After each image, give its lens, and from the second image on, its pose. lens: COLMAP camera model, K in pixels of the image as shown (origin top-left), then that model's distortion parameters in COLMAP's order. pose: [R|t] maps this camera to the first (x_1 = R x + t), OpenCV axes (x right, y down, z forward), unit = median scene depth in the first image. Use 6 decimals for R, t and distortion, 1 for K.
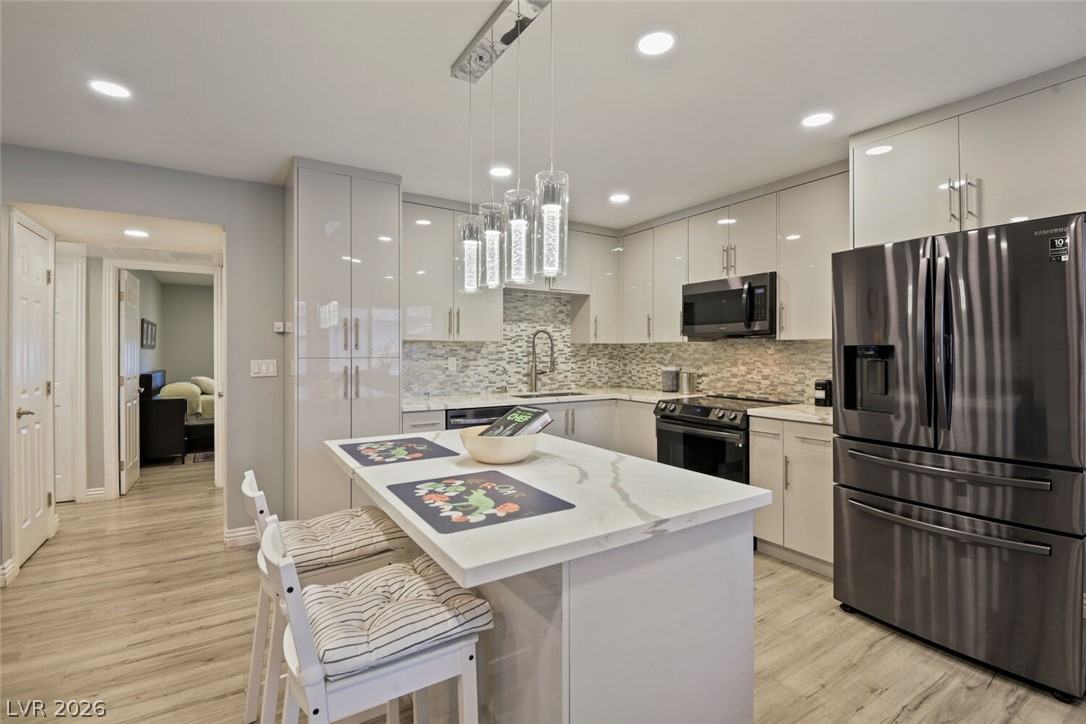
lens RADIAL K [[509.2, 0, 538.0], [0, 509.2, 362.3], [0, 0, 1]] dist [-0.010836, -0.014177]
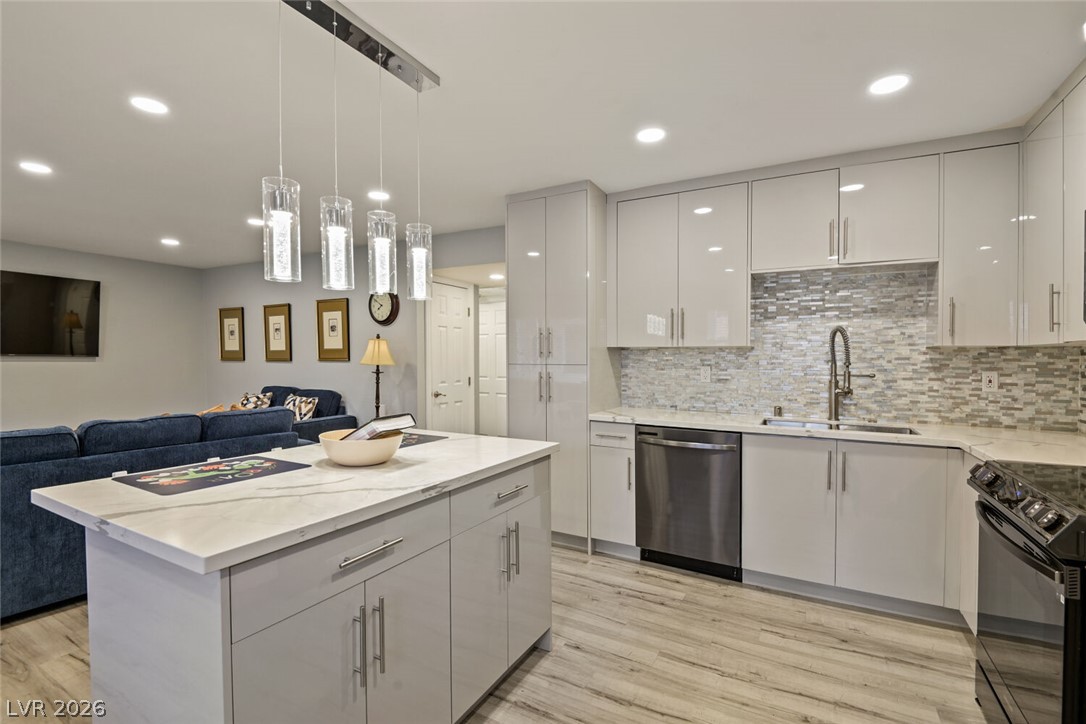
lens RADIAL K [[509.2, 0, 532.0], [0, 509.2, 366.4], [0, 0, 1]] dist [-0.010836, -0.014177]
pose [[0.471178, 0.017142, -0.881872, 0.410649], [-0.025076, 0.999667, 0.006034, -0.007052], [0.881682, 0.019271, 0.471451, 0.349887]]
